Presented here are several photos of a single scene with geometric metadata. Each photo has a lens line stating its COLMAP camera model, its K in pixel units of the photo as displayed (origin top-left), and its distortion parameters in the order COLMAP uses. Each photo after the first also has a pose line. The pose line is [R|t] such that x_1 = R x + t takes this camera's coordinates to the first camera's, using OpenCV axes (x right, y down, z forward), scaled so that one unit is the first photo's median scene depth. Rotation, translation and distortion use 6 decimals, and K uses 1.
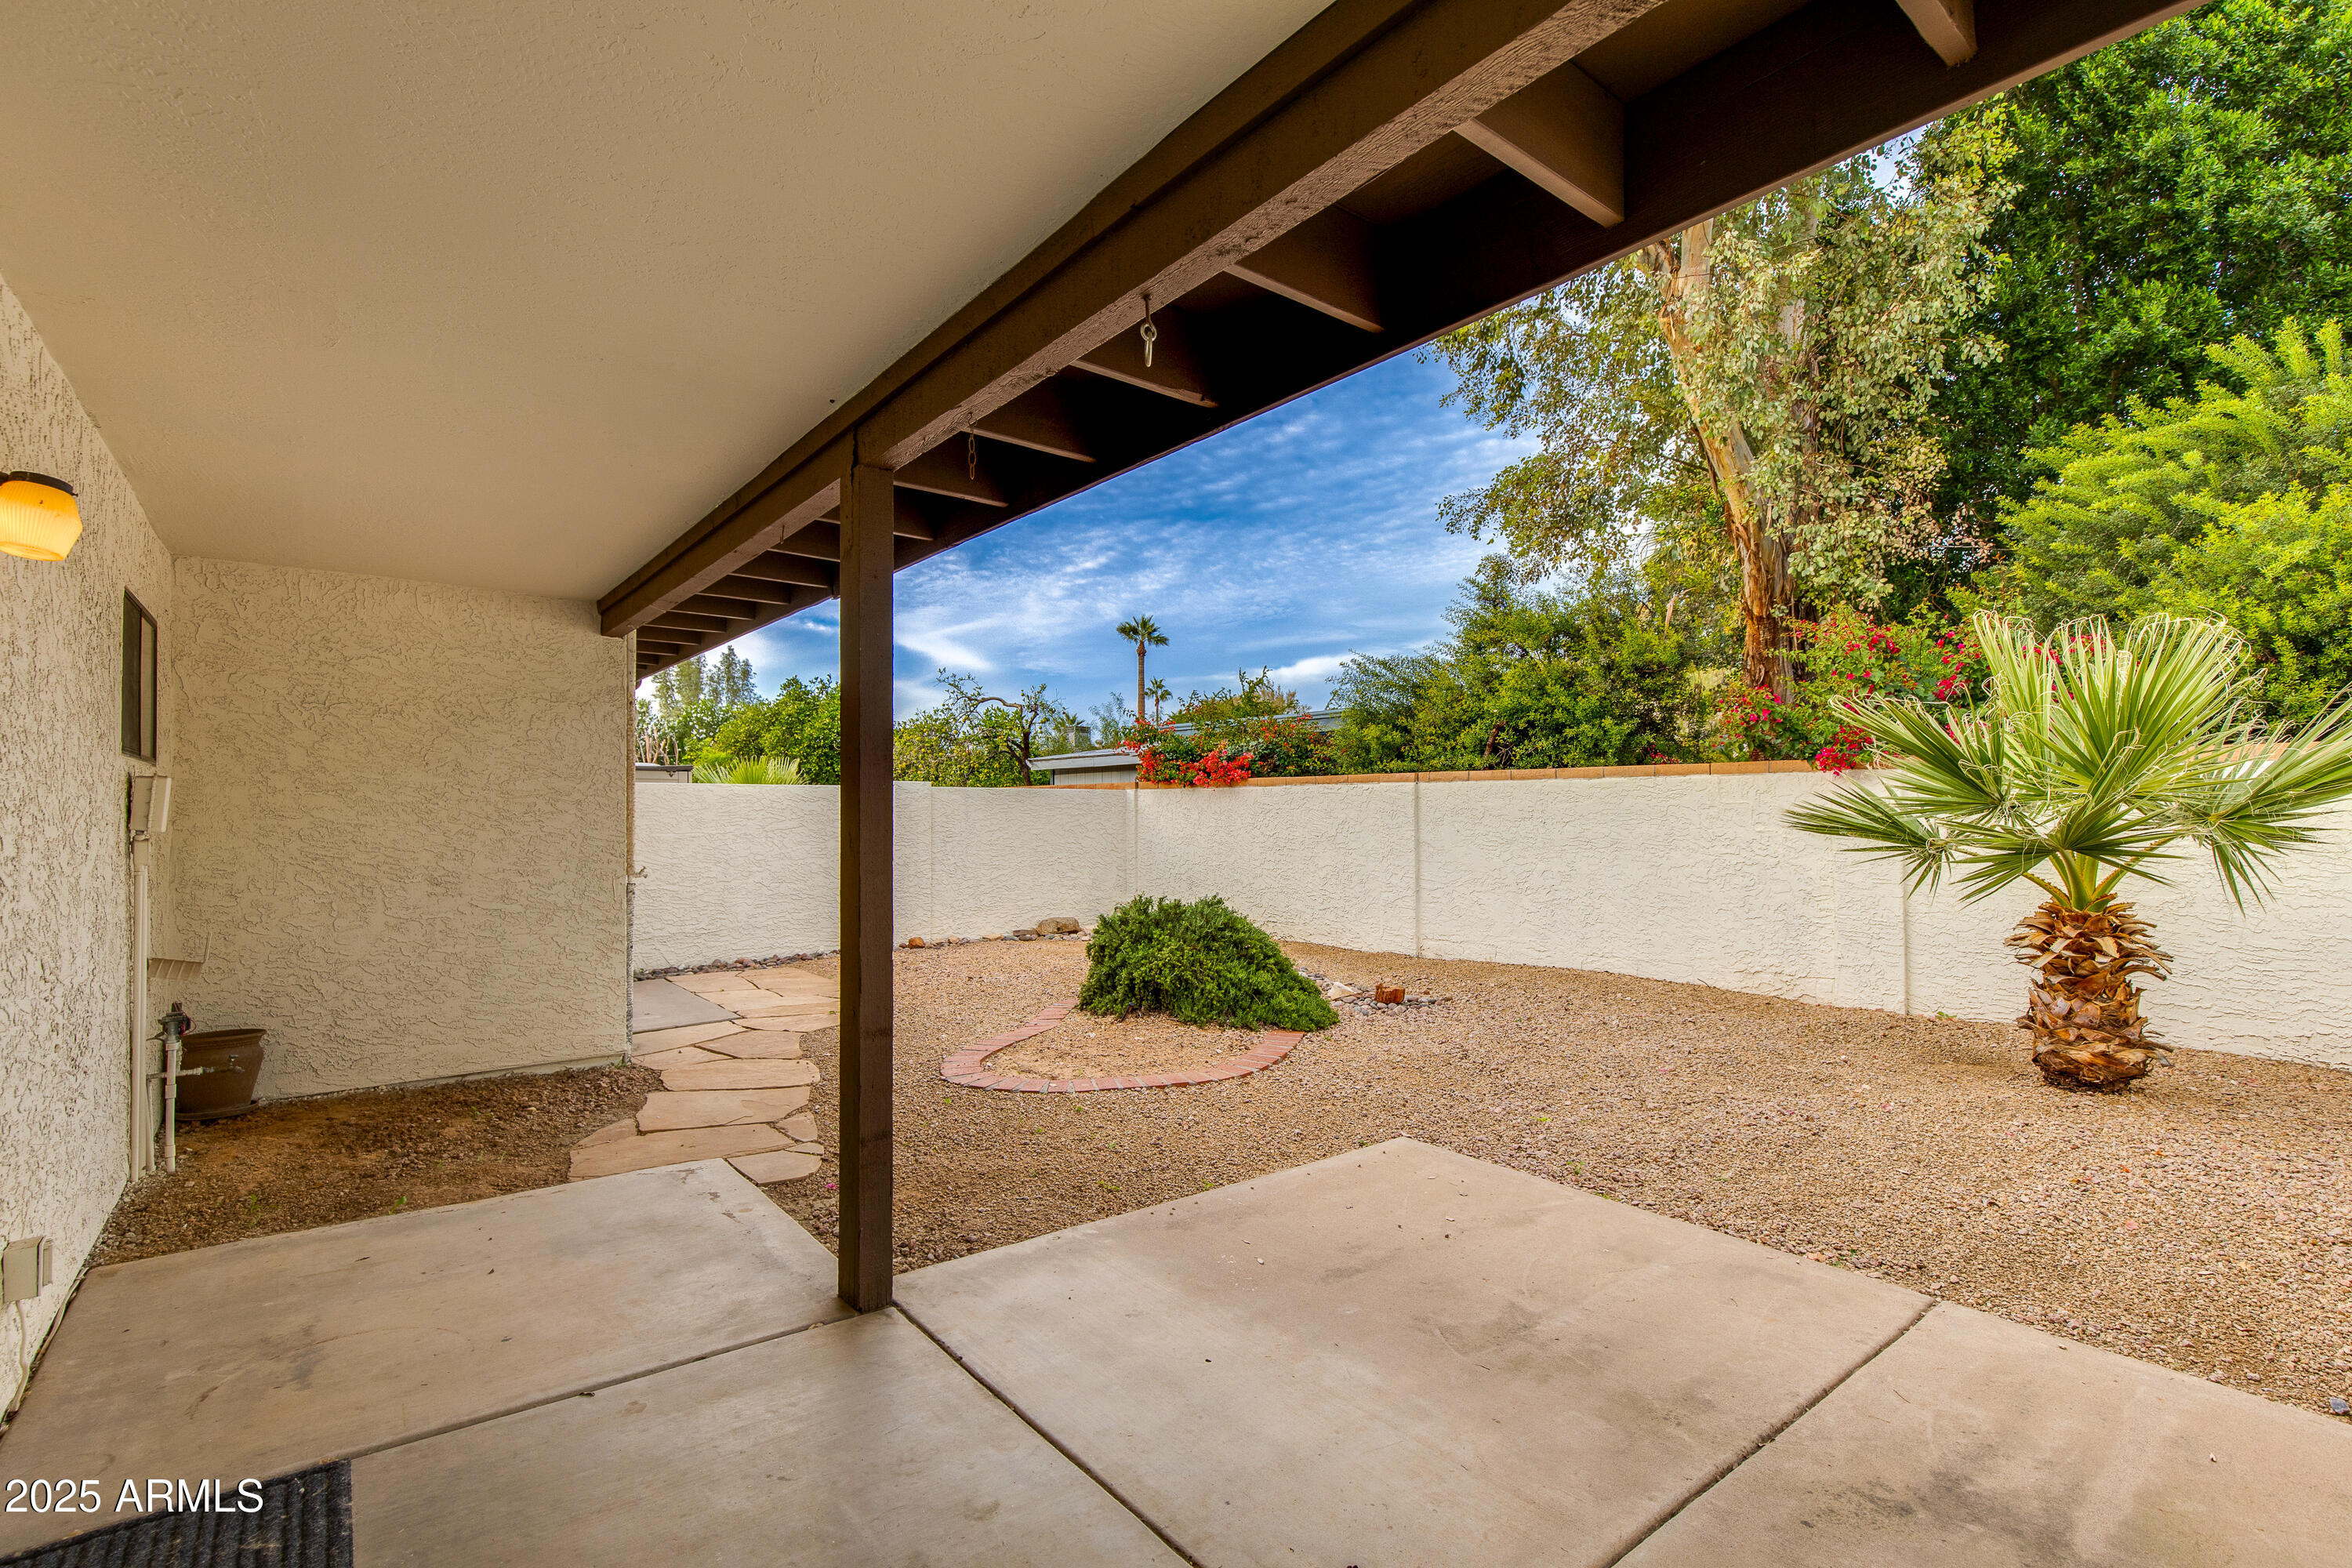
lens RADIAL K [[1070.2, 0, 1169.4], [0, 1070.2, 820.8], [0, 0, 1]] dist [0.001104, 0.000044]
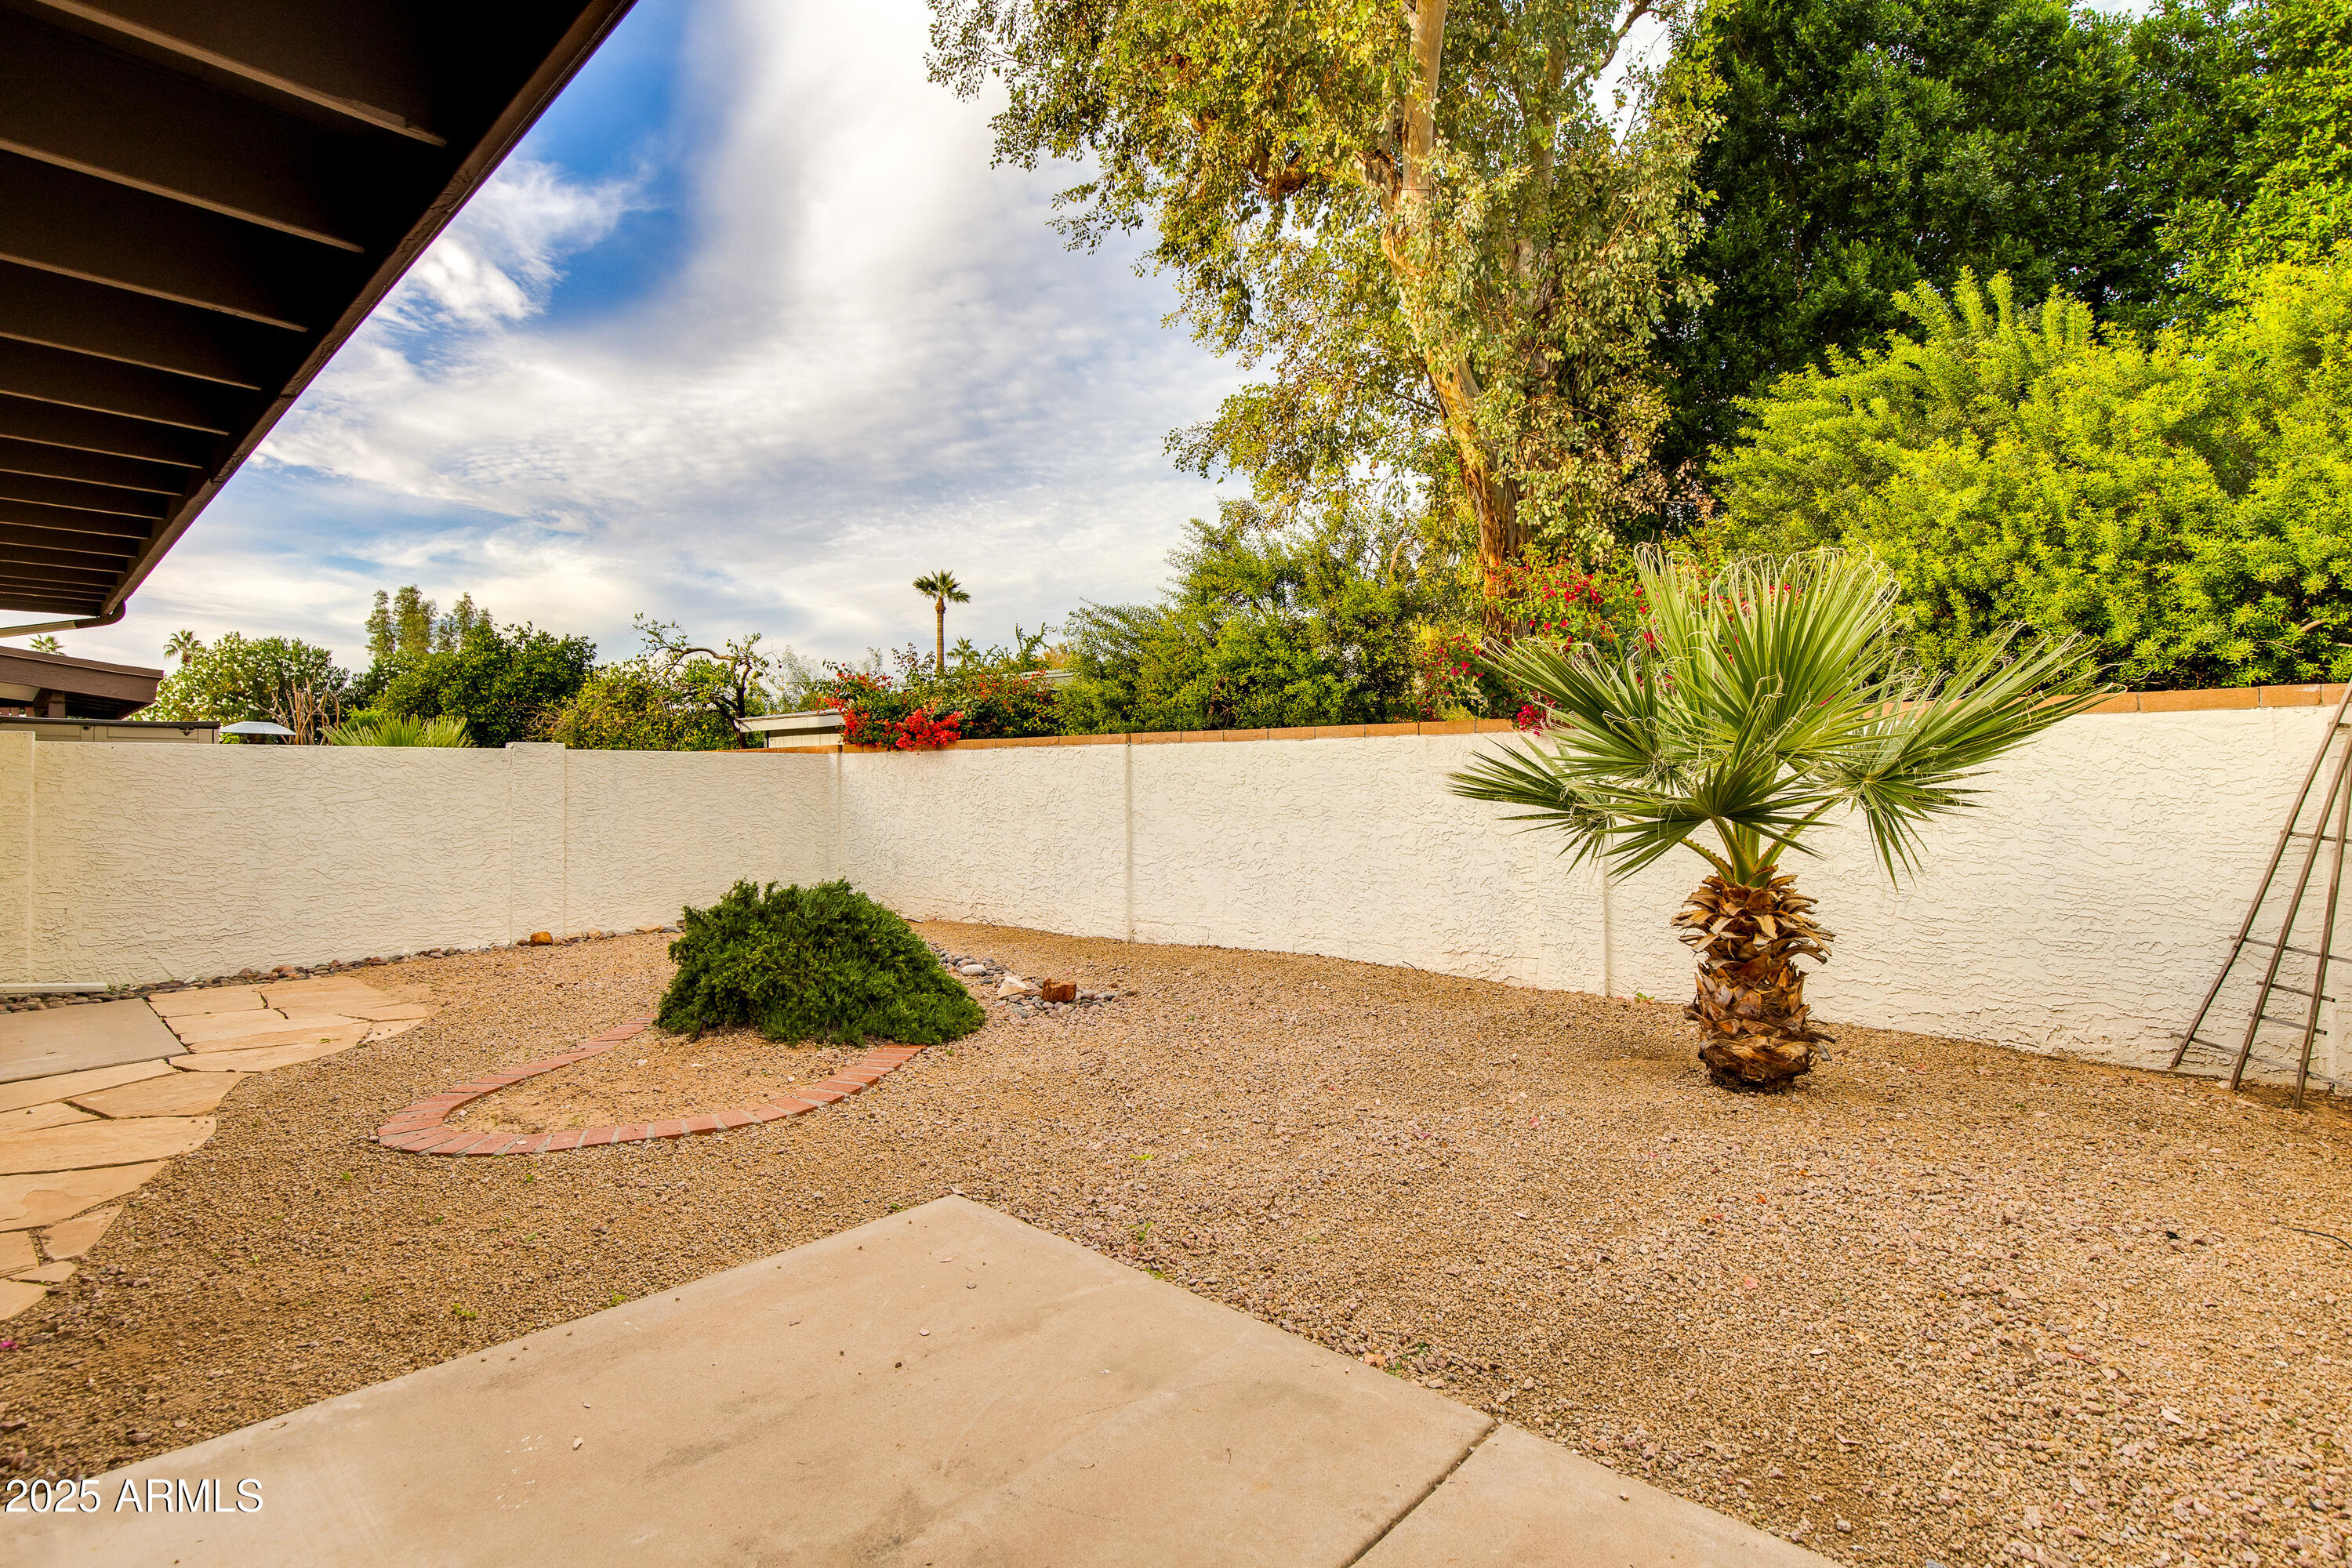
lens RADIAL K [[1111.8, 0, 1176.0], [0, 1111.8, 784.0], [0, 0, 1]] dist [0.004164, -0.001431]
pose [[0.986258, -0.004029, 0.165166, 0.158662], [0.004837, 0.999978, -0.004489, 0.001686], [-0.165144, 0.005226, 0.986256, 0.115173]]
